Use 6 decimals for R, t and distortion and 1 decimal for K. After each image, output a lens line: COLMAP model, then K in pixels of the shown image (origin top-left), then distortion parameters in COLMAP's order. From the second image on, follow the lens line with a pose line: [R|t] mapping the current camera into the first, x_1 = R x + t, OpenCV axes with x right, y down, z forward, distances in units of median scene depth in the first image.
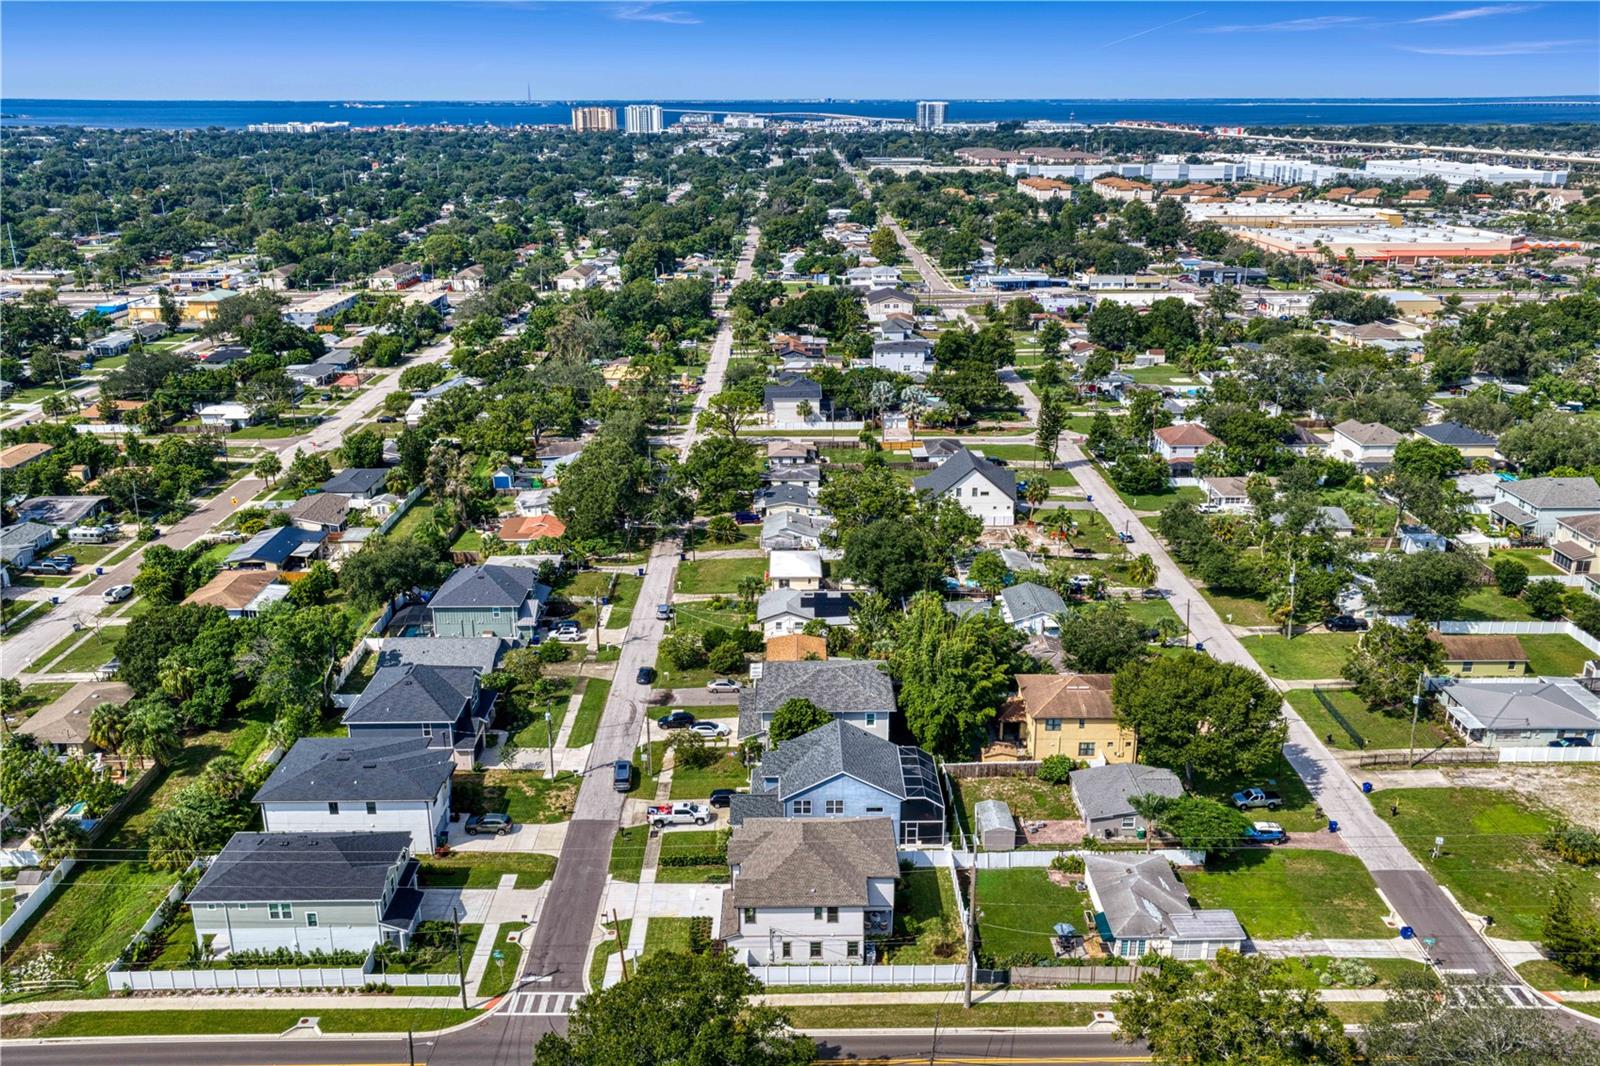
lens RADIAL K [[1309.8, 0, 804.1], [0, 1309.8, 530.6], [0, 0, 1]] dist [0.016771, -0.001031]
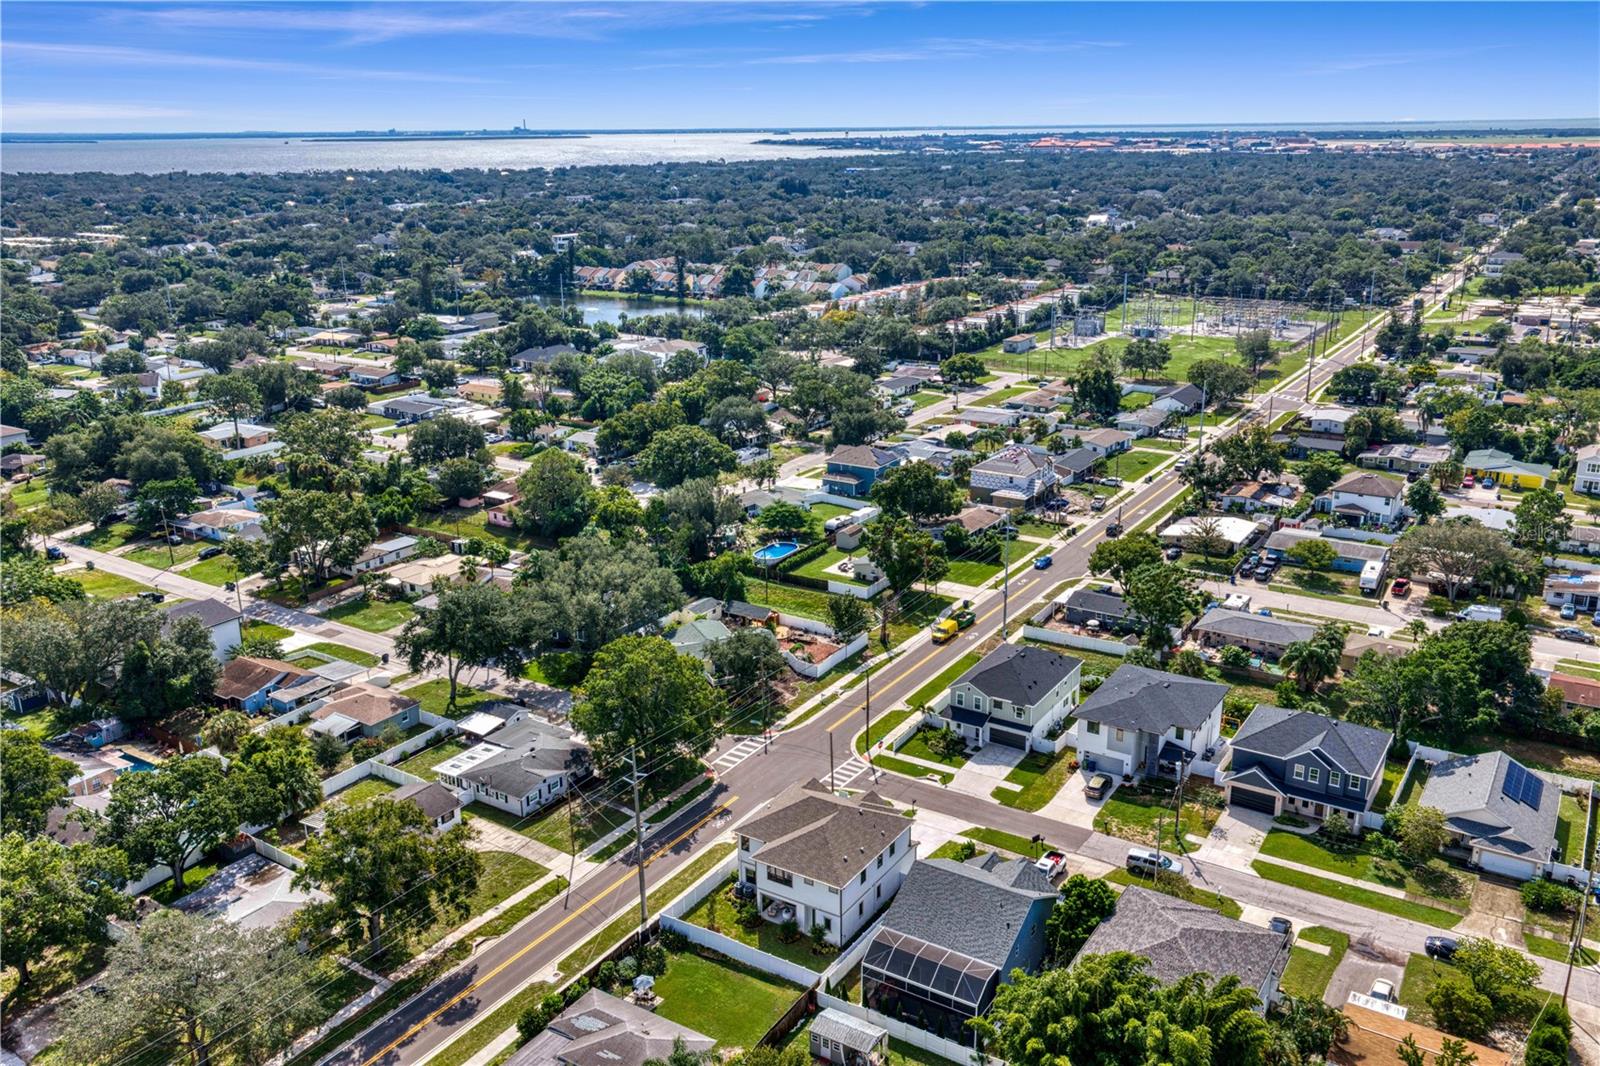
lens RADIAL K [[1309.8, 0, 798.9], [0, 1309.8, 530.2], [0, 0, 1]] dist [0.016771, -0.001031]
pose [[-0.554167, 0.261676, -0.790206, 0.753327], [-0.239625, 0.858969, 0.452495, -0.419139], [0.797169, 0.440111, -0.413308, 1.237164]]
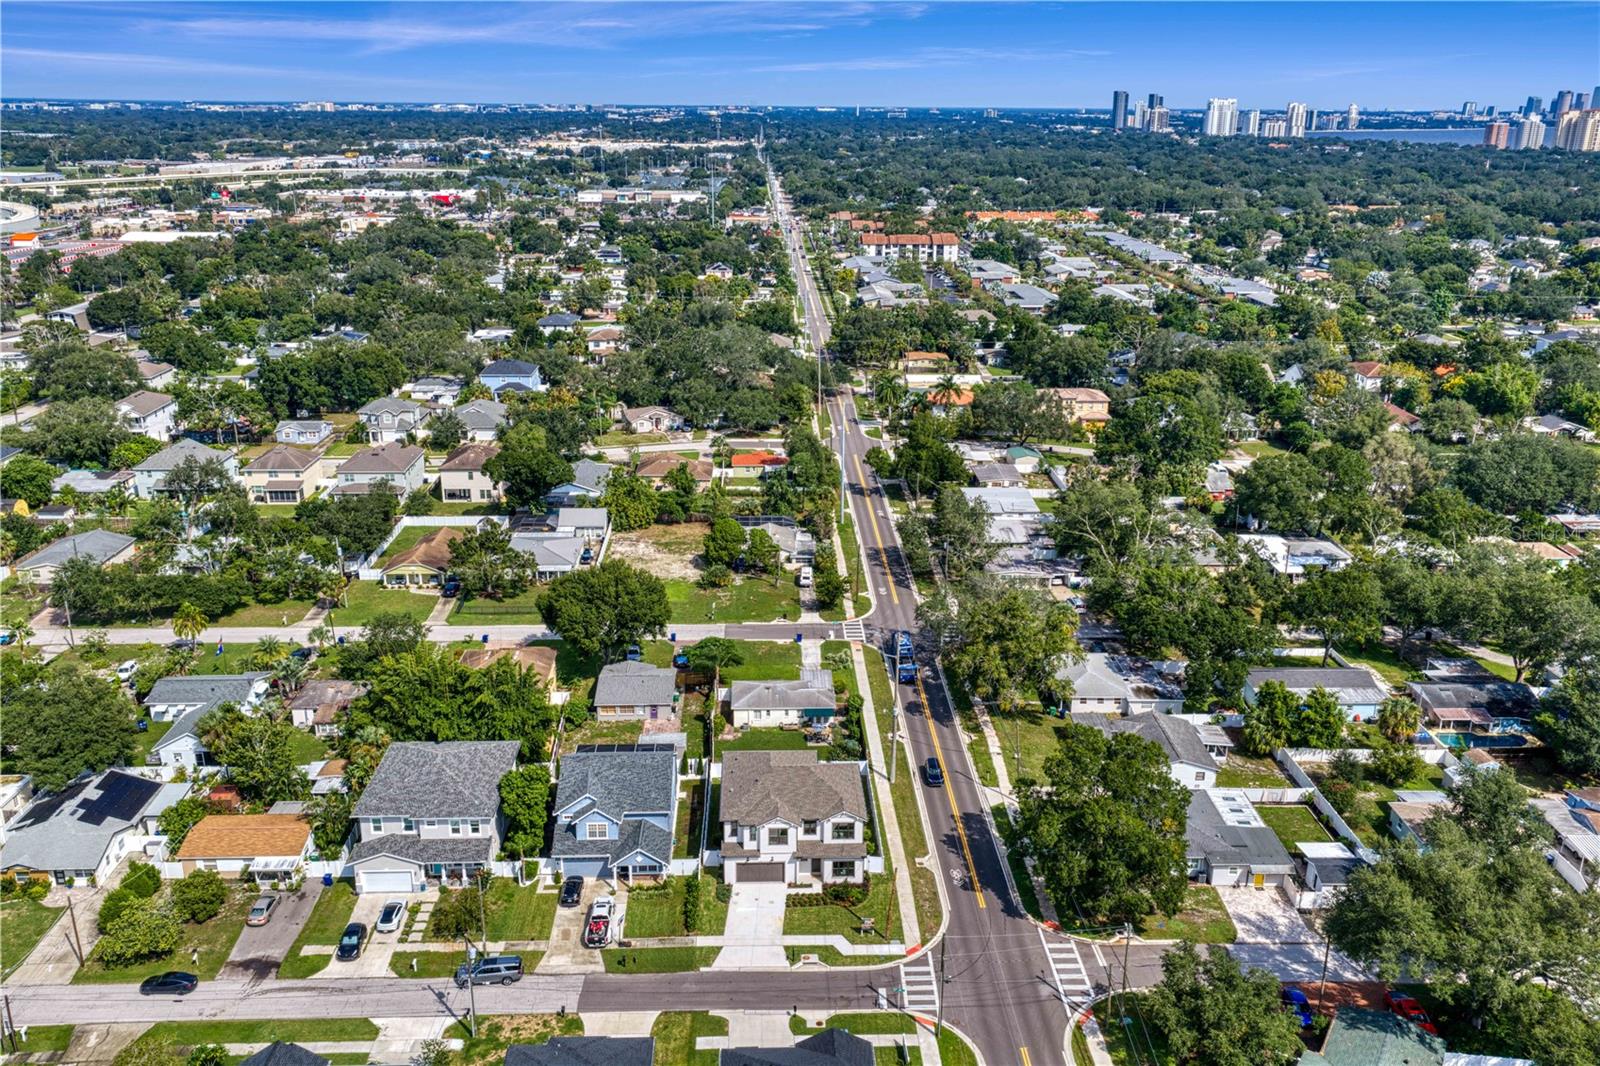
lens RADIAL K [[1309.8, 0, 804.7], [0, 1309.8, 539.2], [0, 0, 1]] dist [0.016771, -0.001031]
pose [[-0.029127, -0.318915, 0.947336, -0.929586], [0.303665, 0.900122, 0.312358, -0.272470], [-0.952334, 0.296771, 0.070625, 0.788446]]
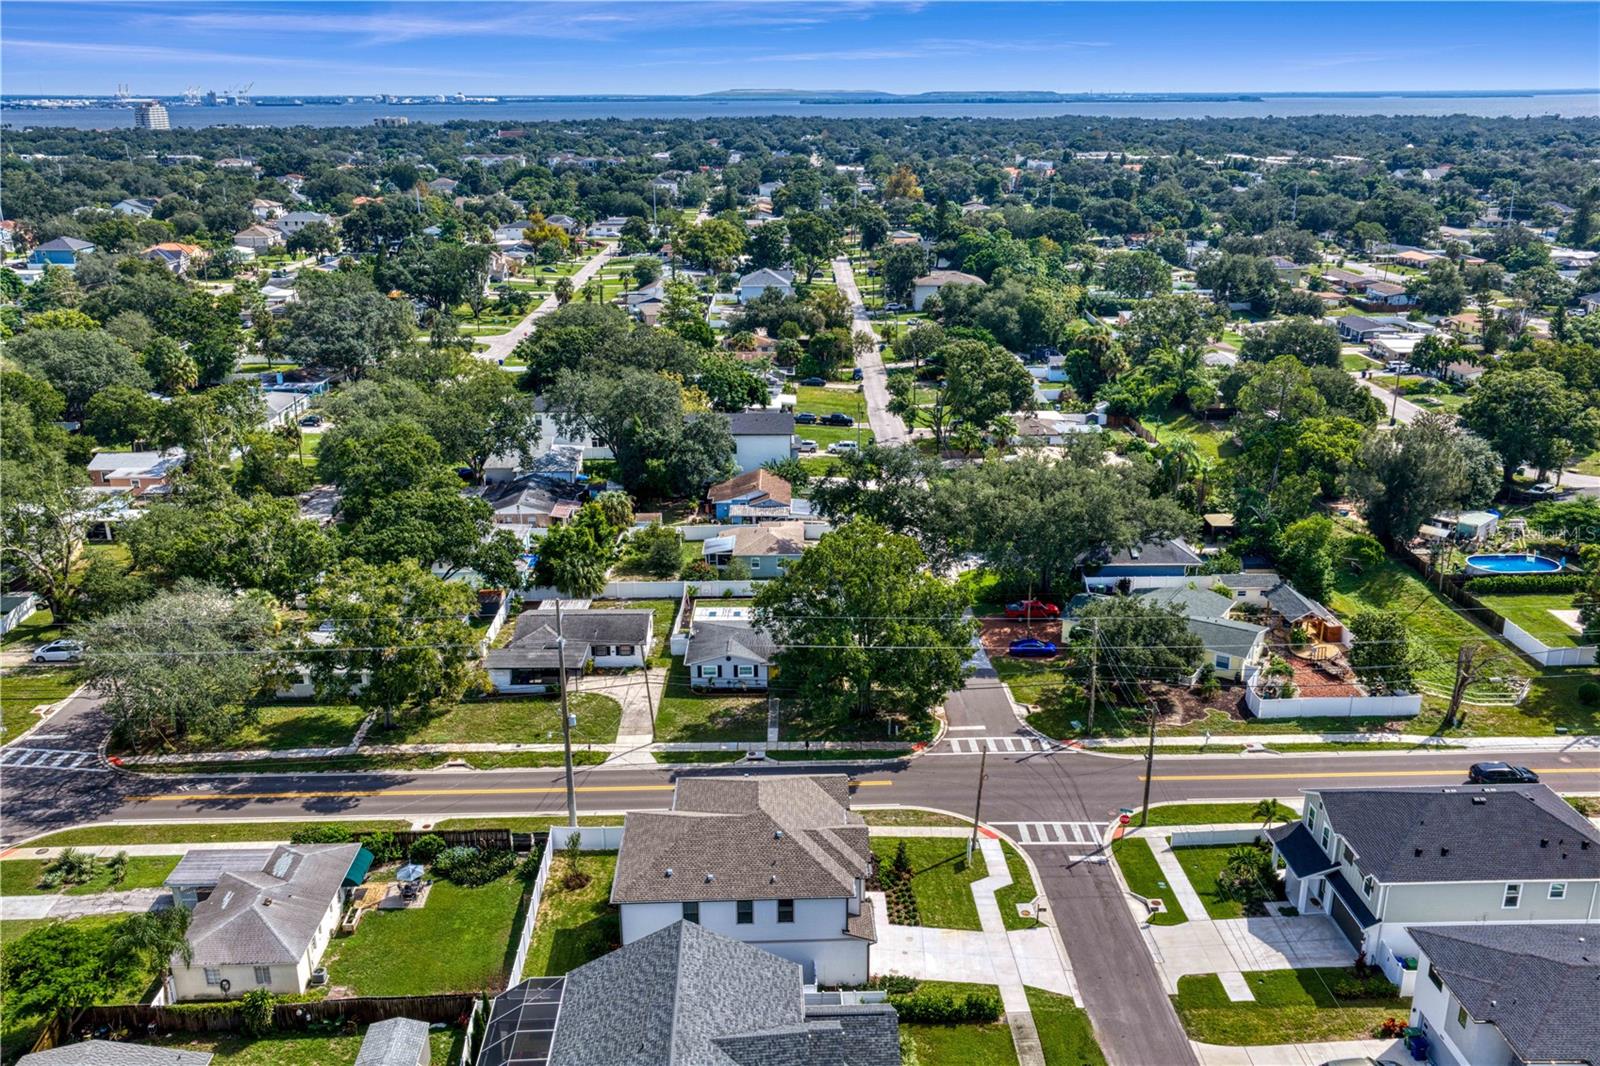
lens RADIAL K [[1309.8, 0, 806.0], [0, 1309.8, 531.8], [0, 0, 1]] dist [0.016771, -0.001031]
pose [[-0.999692, 0.013271, -0.020973, -0.012258], [-0.001804, 0.803944, 0.594703, -0.276315], [0.024754, 0.594558, -0.803672, 1.370116]]
